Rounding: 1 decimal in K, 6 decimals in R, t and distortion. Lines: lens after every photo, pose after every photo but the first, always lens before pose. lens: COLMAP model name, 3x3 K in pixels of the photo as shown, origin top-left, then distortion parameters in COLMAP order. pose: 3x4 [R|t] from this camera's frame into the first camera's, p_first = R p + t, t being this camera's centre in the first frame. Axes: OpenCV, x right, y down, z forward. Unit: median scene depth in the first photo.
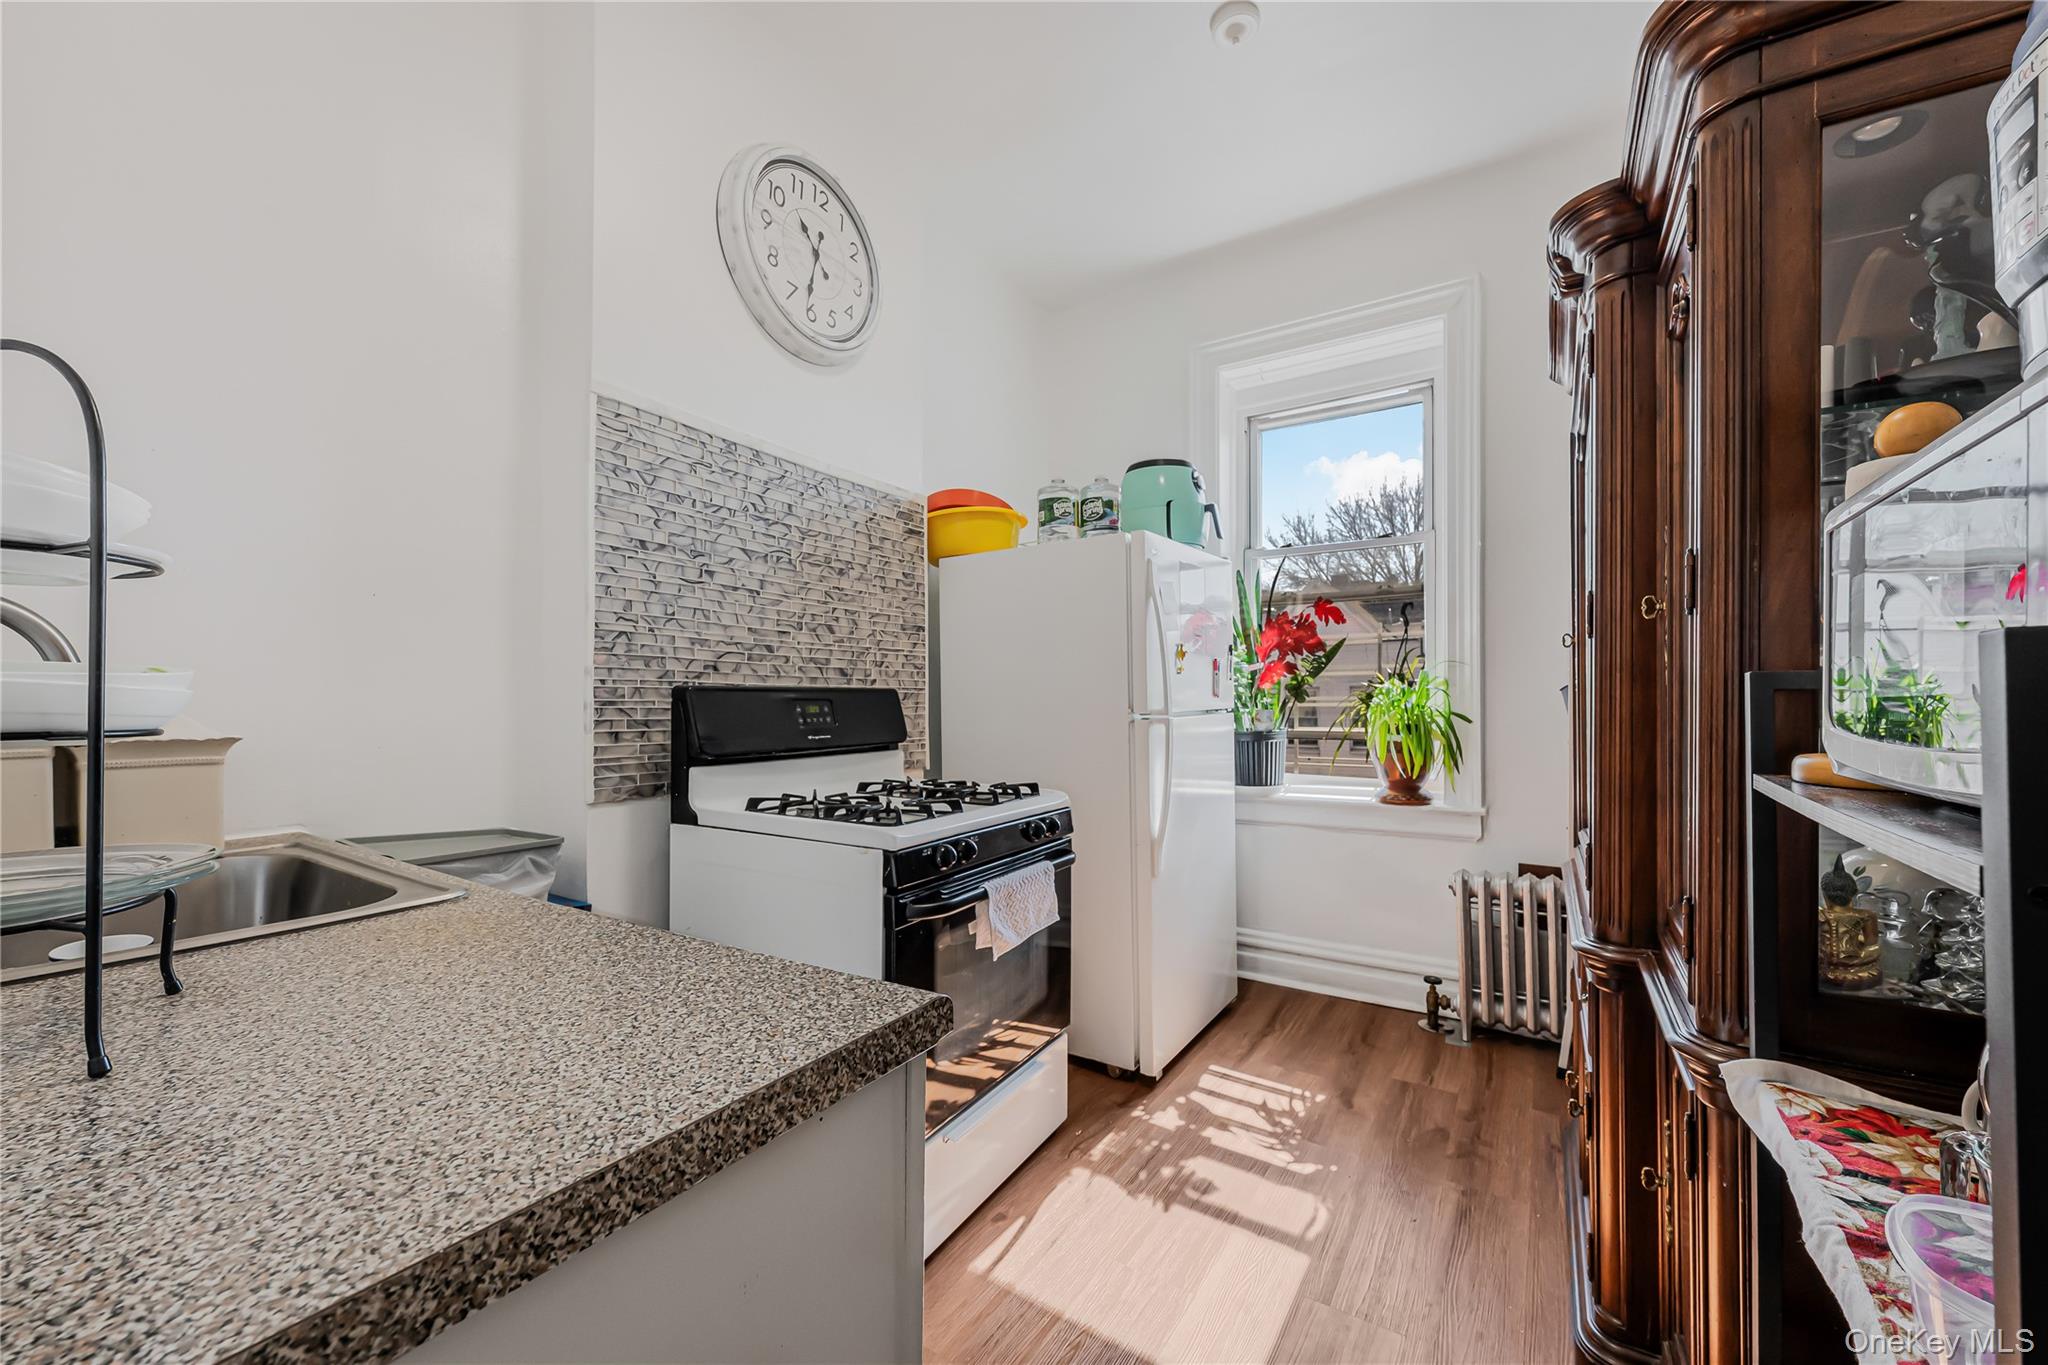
lens RADIAL K [[797.6, 0, 1022.3], [0, 797.6, 690.8], [0, 0, 1]] dist [-0.000366, 0.000056]
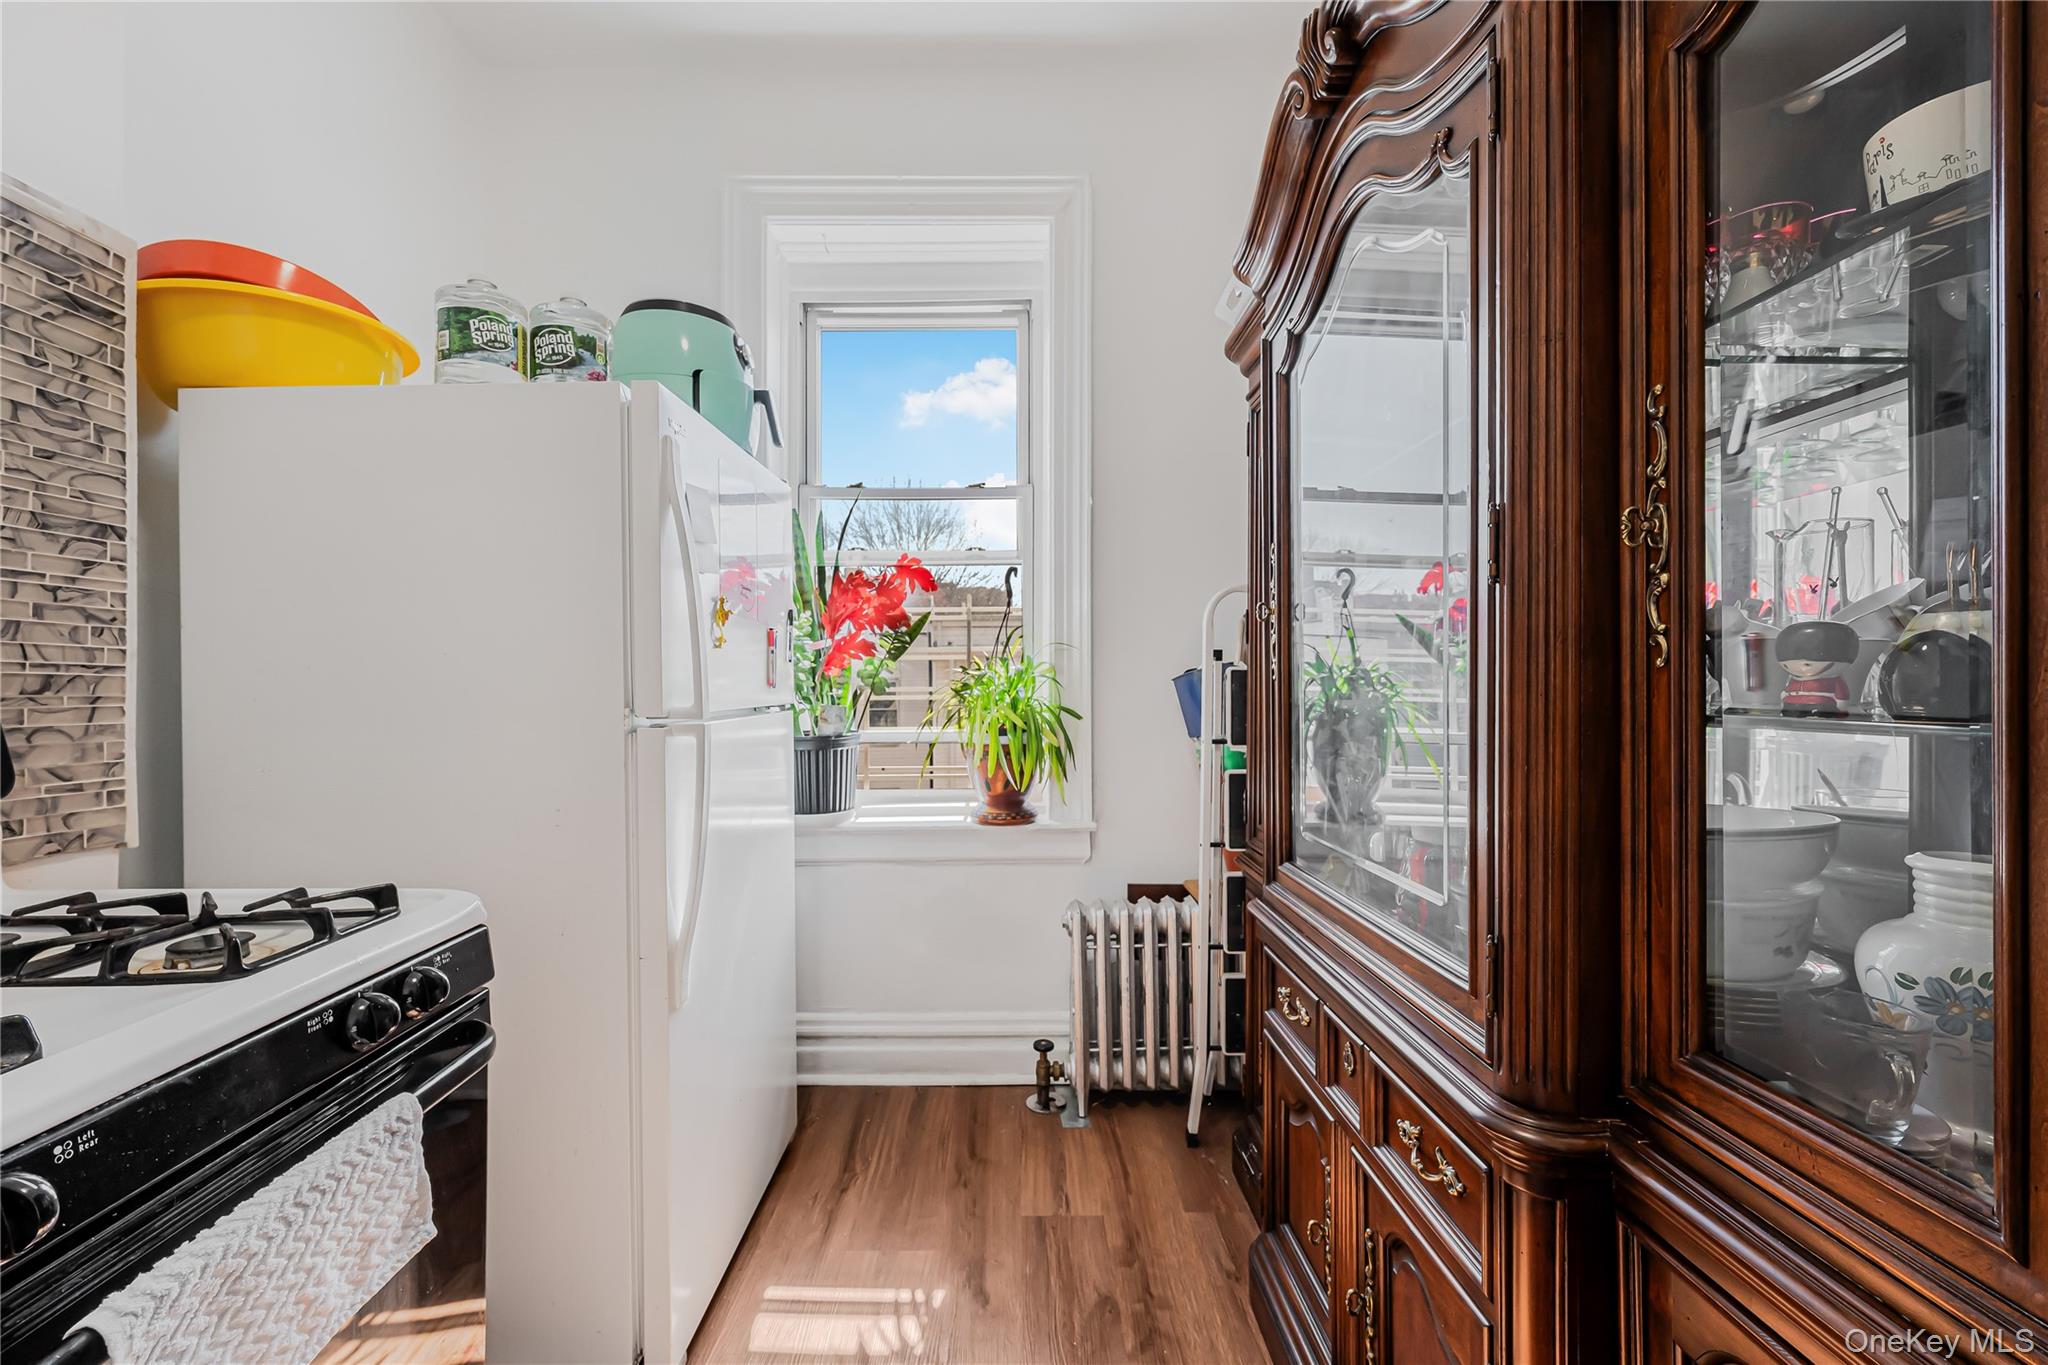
lens RADIAL K [[822.3, 0, 1013.9], [0, 822.3, 683.2], [0, 0, 1]] dist [0.000786, 0.000074]
pose [[0.837688, 0.004620, 0.546130, 0.049286], [-0.005050, 0.999987, -0.000713, 0.004759], [-0.546126, -0.002161, 0.837700, 0.386268]]
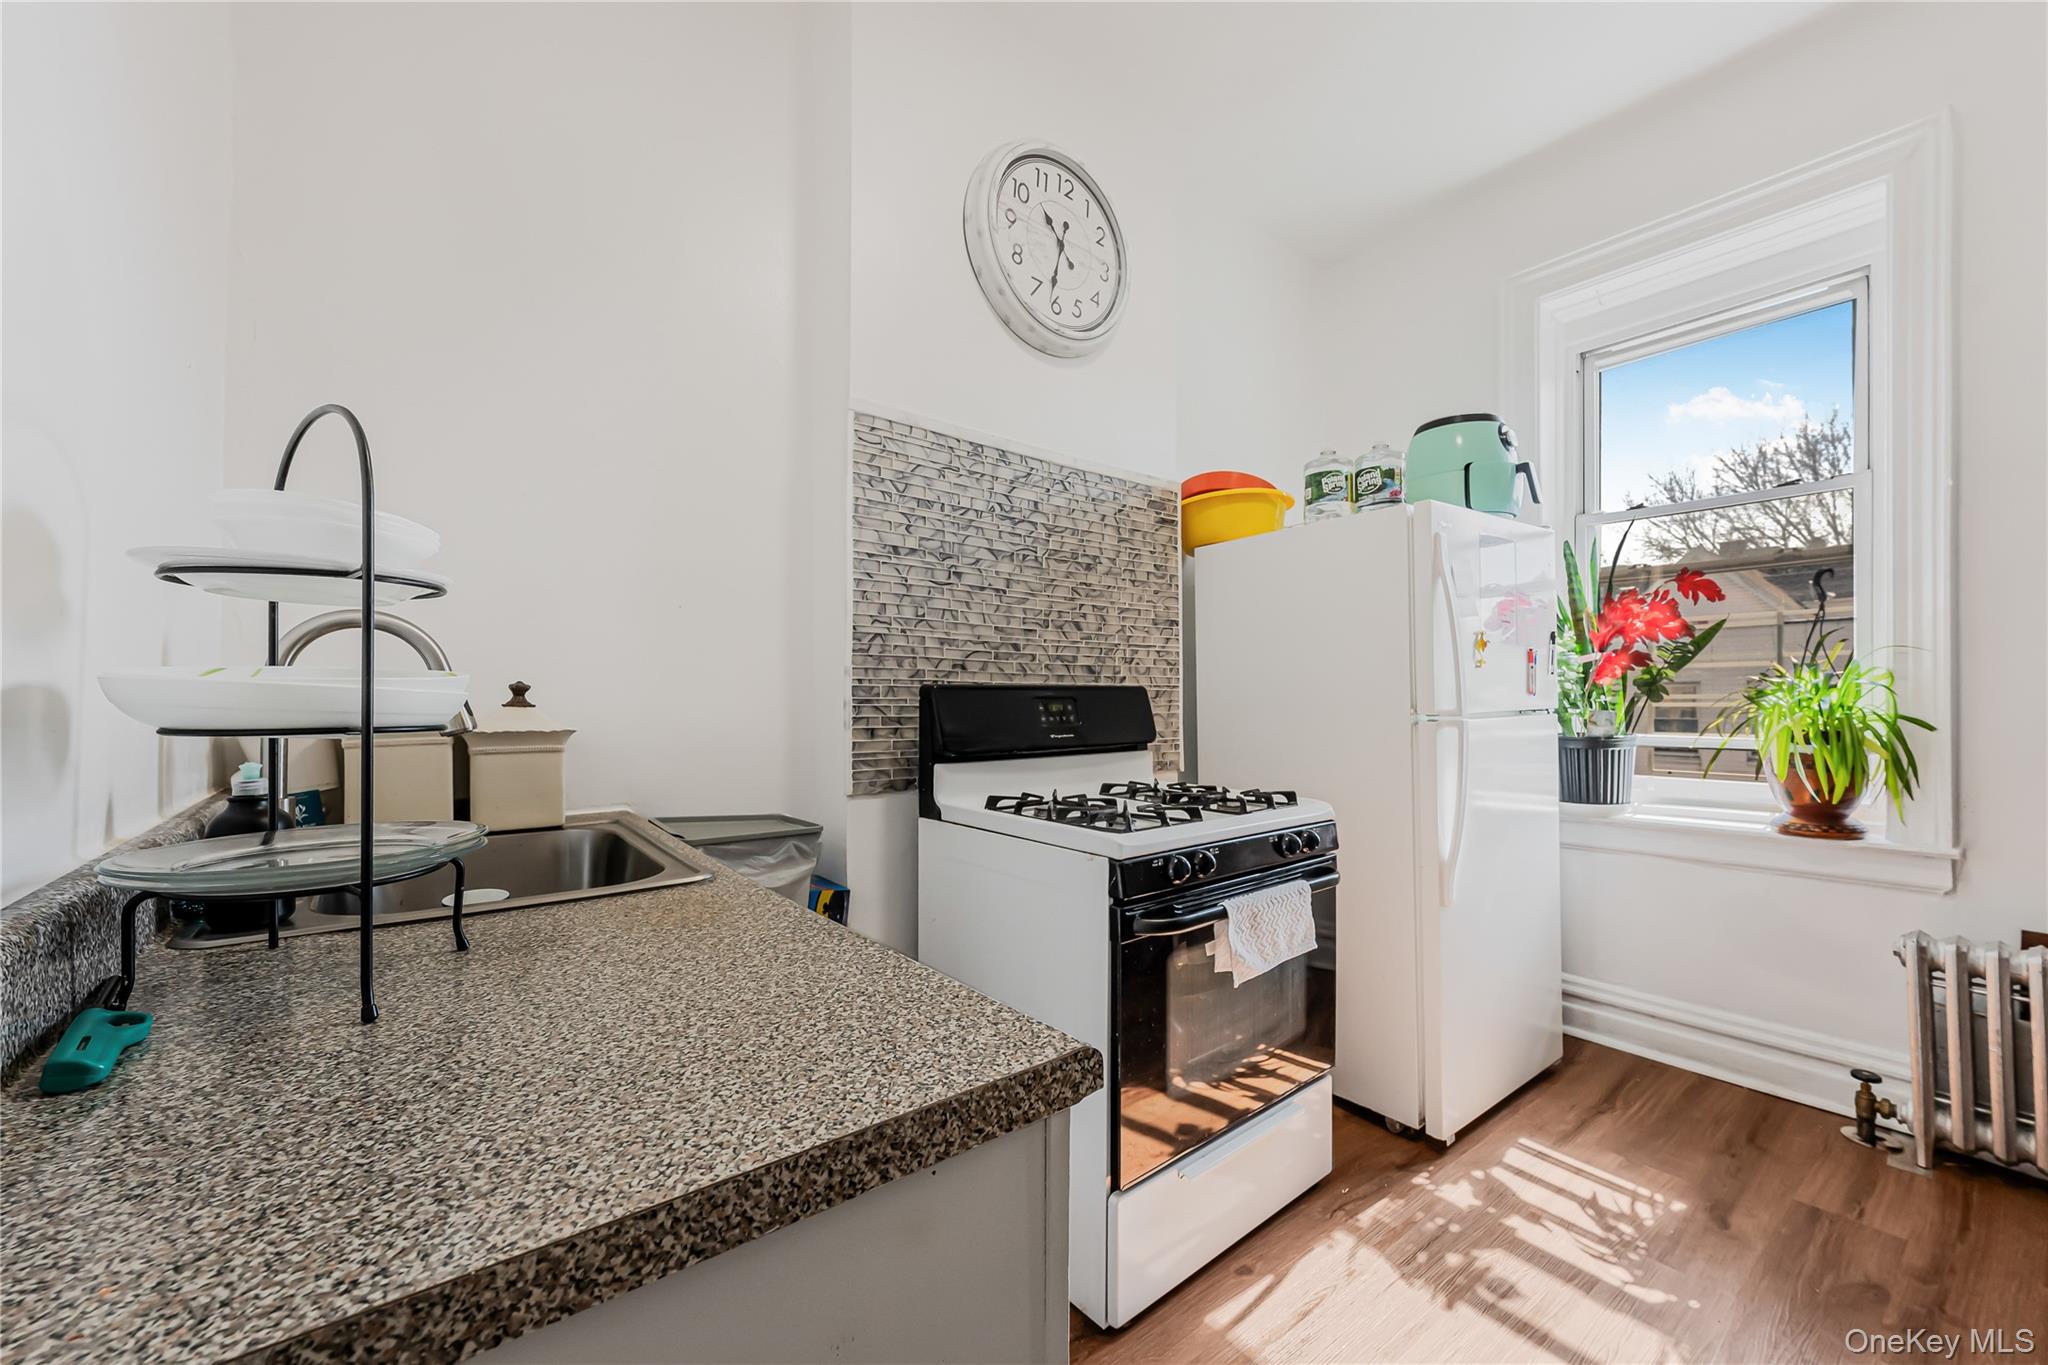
lens RADIAL K [[806.9, 0, 1036.7], [0, 806.9, 691.1], [0, 0, 1]] dist [-0.000226, 0.000302]
pose [[0.944893, -0.001295, -0.327376, 0.036456], [0.002850, 0.999987, 0.004270, -0.001402], [0.327366, -0.004968, 0.944884, 0.044405]]
